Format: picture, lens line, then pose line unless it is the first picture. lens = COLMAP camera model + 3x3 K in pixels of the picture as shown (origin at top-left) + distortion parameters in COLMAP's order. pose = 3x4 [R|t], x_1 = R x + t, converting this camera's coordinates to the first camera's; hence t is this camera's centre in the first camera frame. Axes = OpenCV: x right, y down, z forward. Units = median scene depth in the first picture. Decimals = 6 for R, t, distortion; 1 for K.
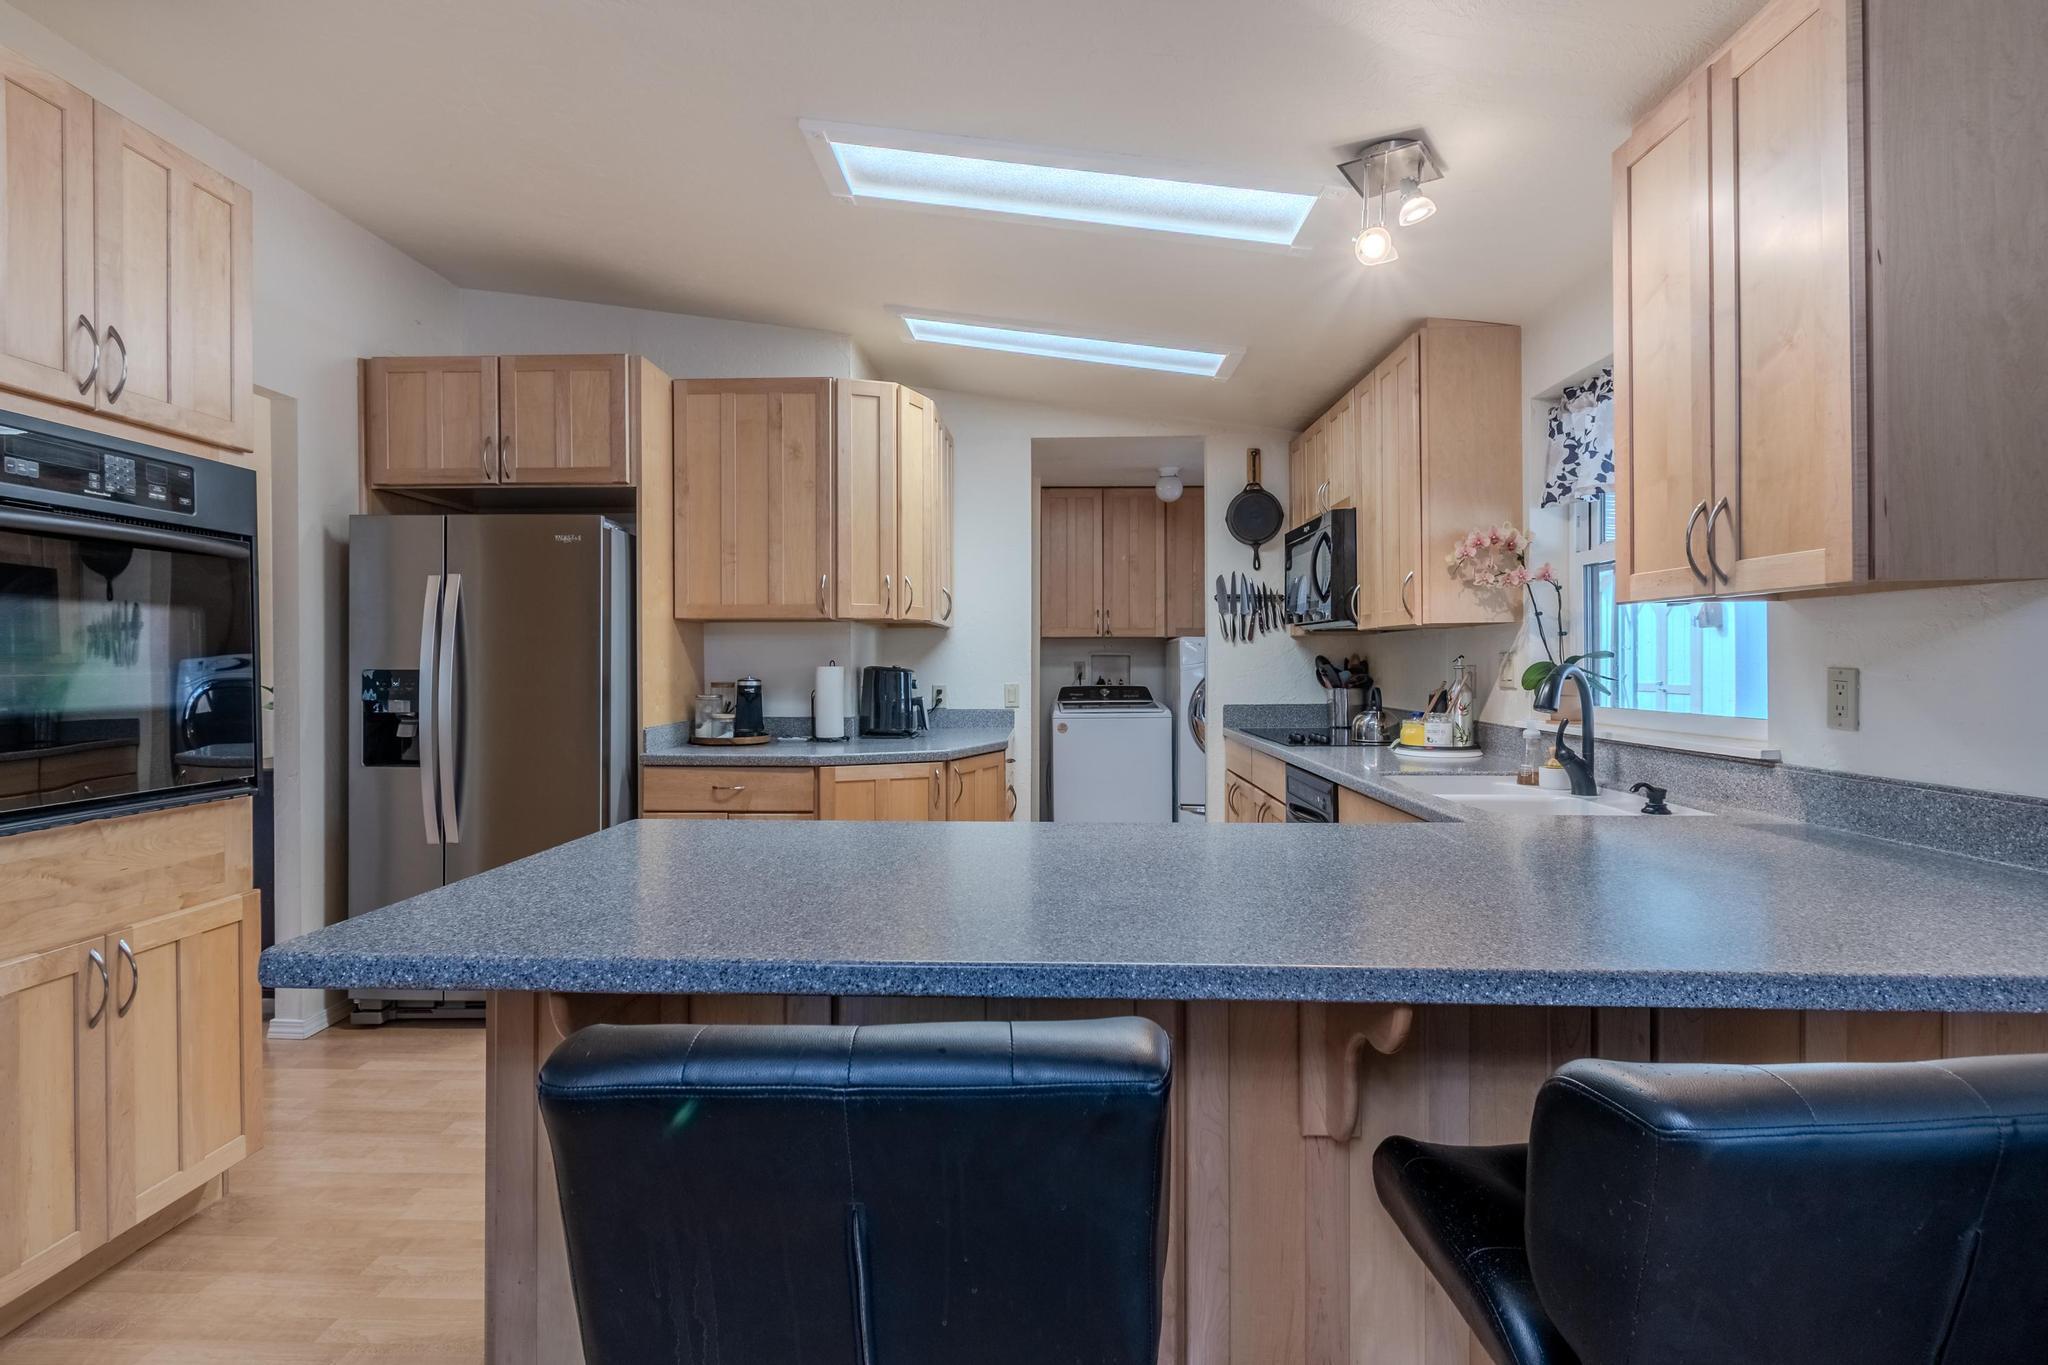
lens RADIAL K [[1000.0, 0, 1004.8], [0, 1000.0, 670.3], [0, 0, 1]] dist [0.006018, -0.001751]
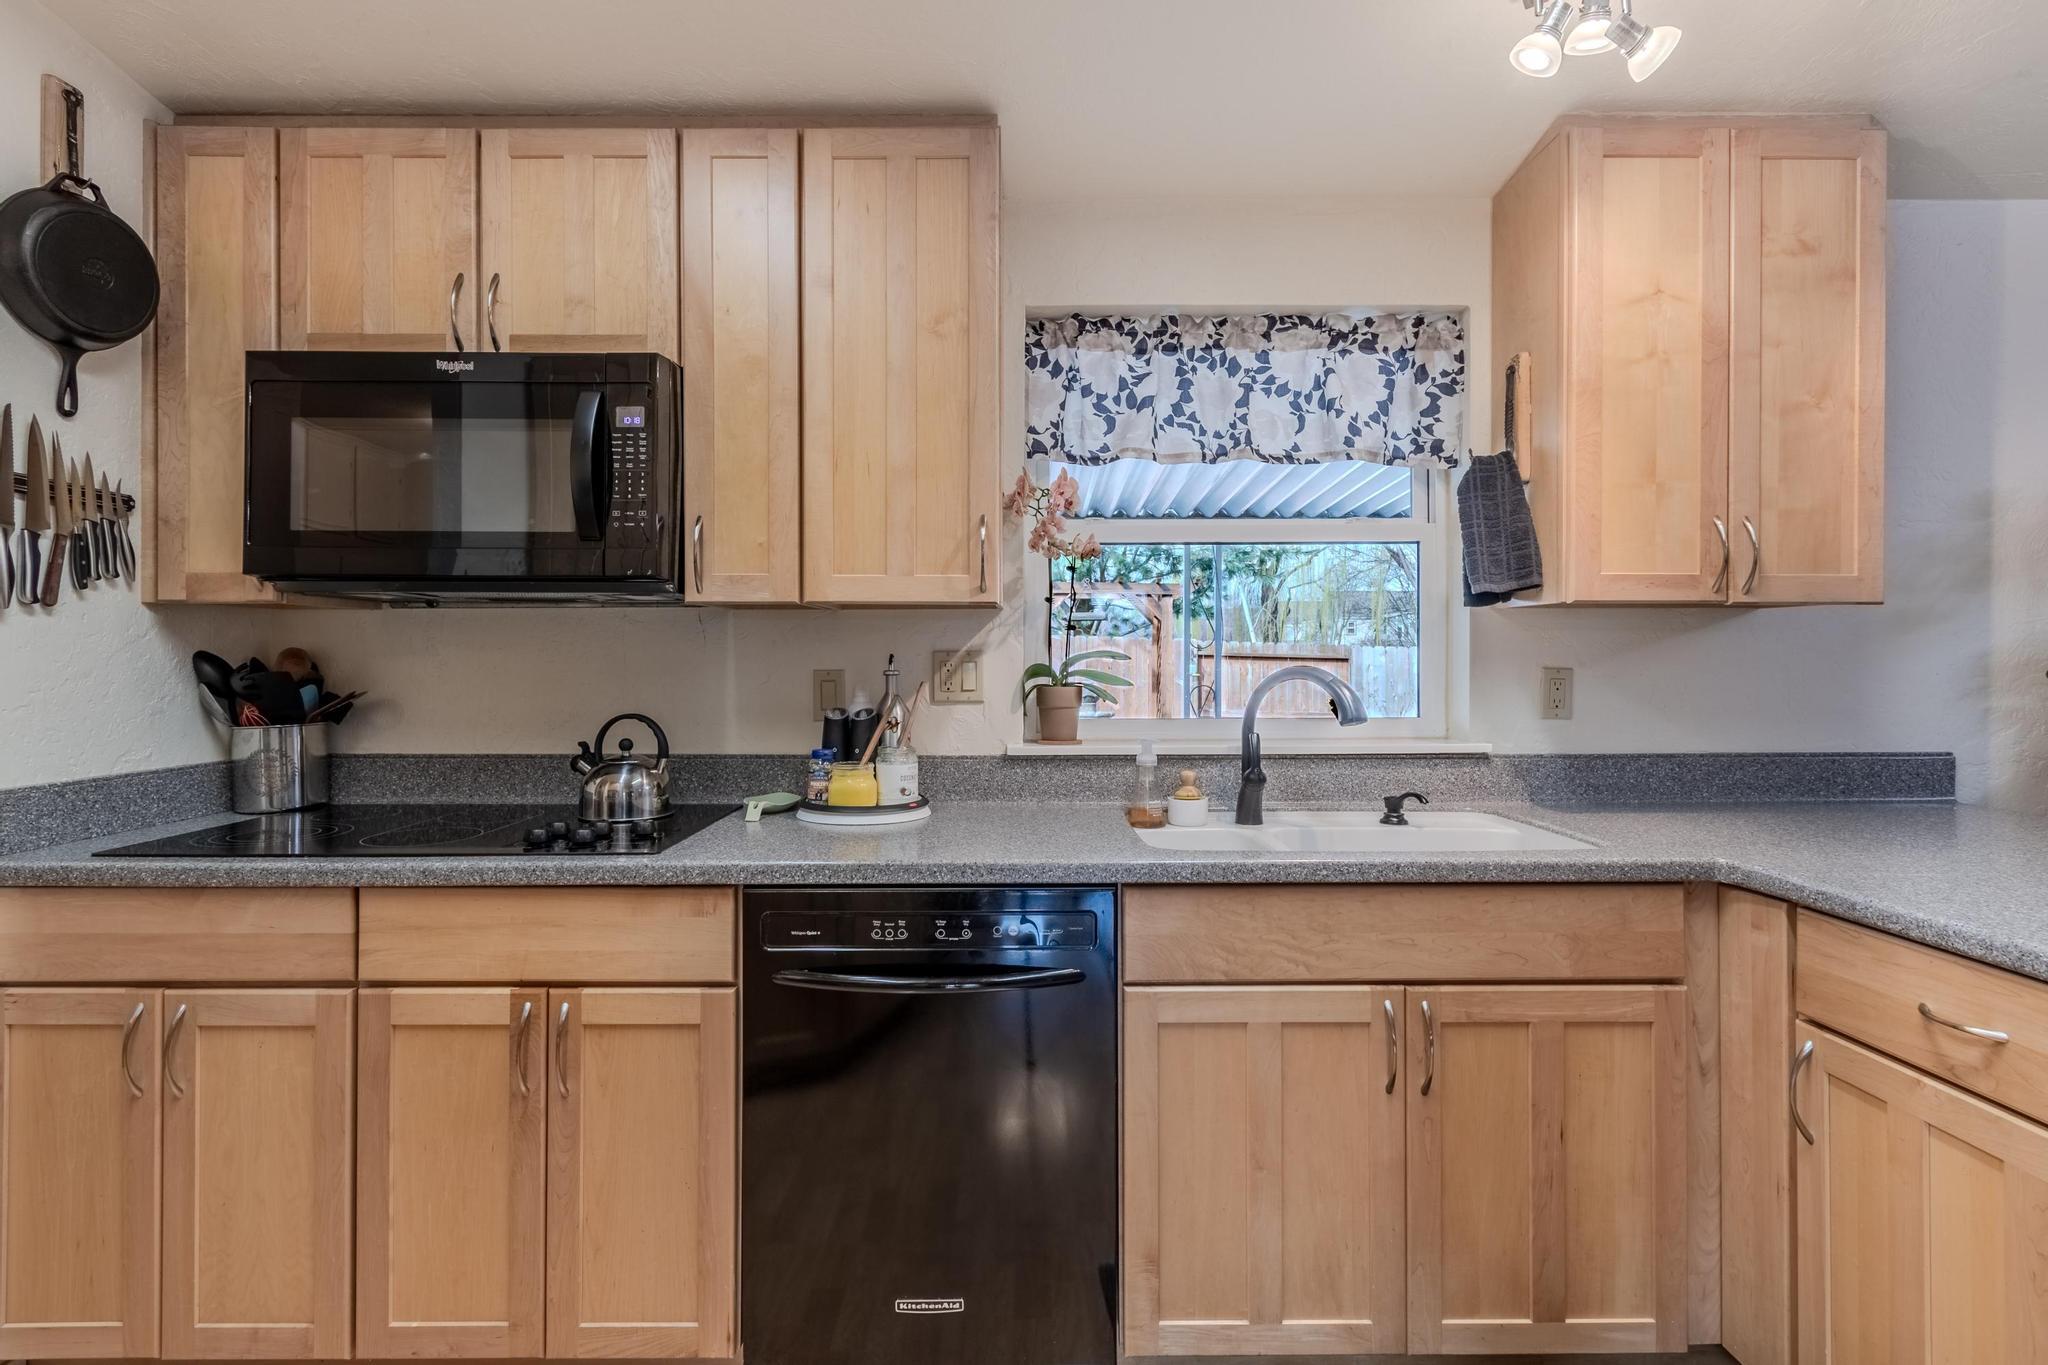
lens RADIAL K [[1000.0, 0, 1009.9], [0, 1000.0, 654.5], [0, 0, 1]] dist [0.006018, -0.001751]
pose [[-0.050856, 0.010061, 0.998655, -0.169770], [0.010804, 0.999896, -0.009524, -0.007191], [-0.998648, 0.010306, -0.050960, 0.868214]]
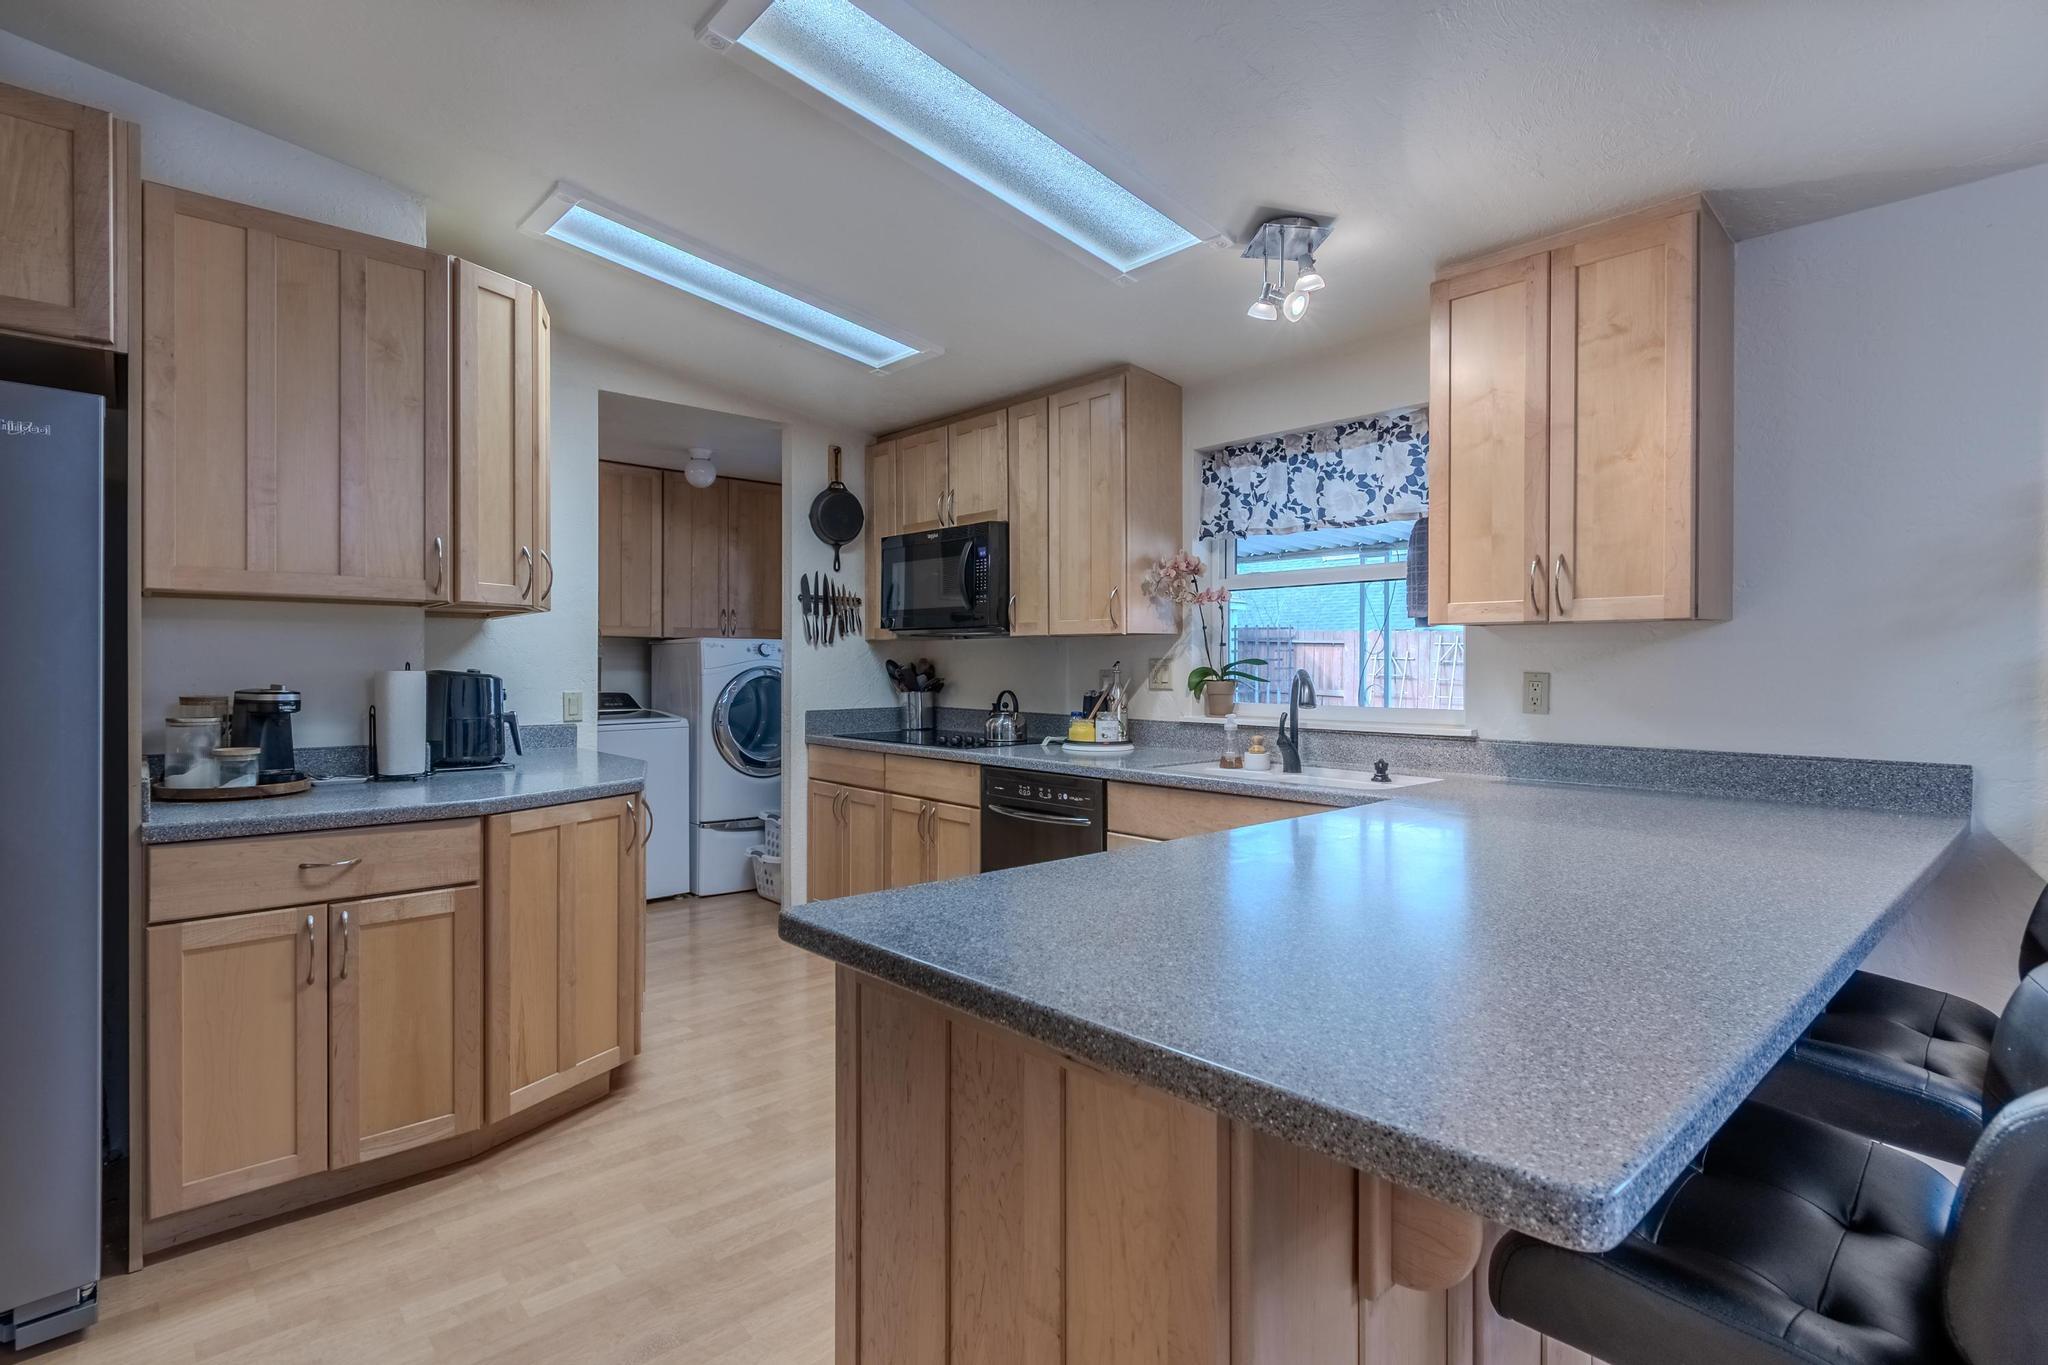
lens RADIAL K [[1000.0, 0, 1010.0], [0, 1000.0, 670.4], [0, 0, 1]] dist [0.006018, -0.001751]
pose [[0.717593, 0.000434, 0.696463, -0.391711], [0.001687, 0.999996, -0.002362, -0.001868], [-0.696461, 0.002870, 0.717589, 0.238631]]
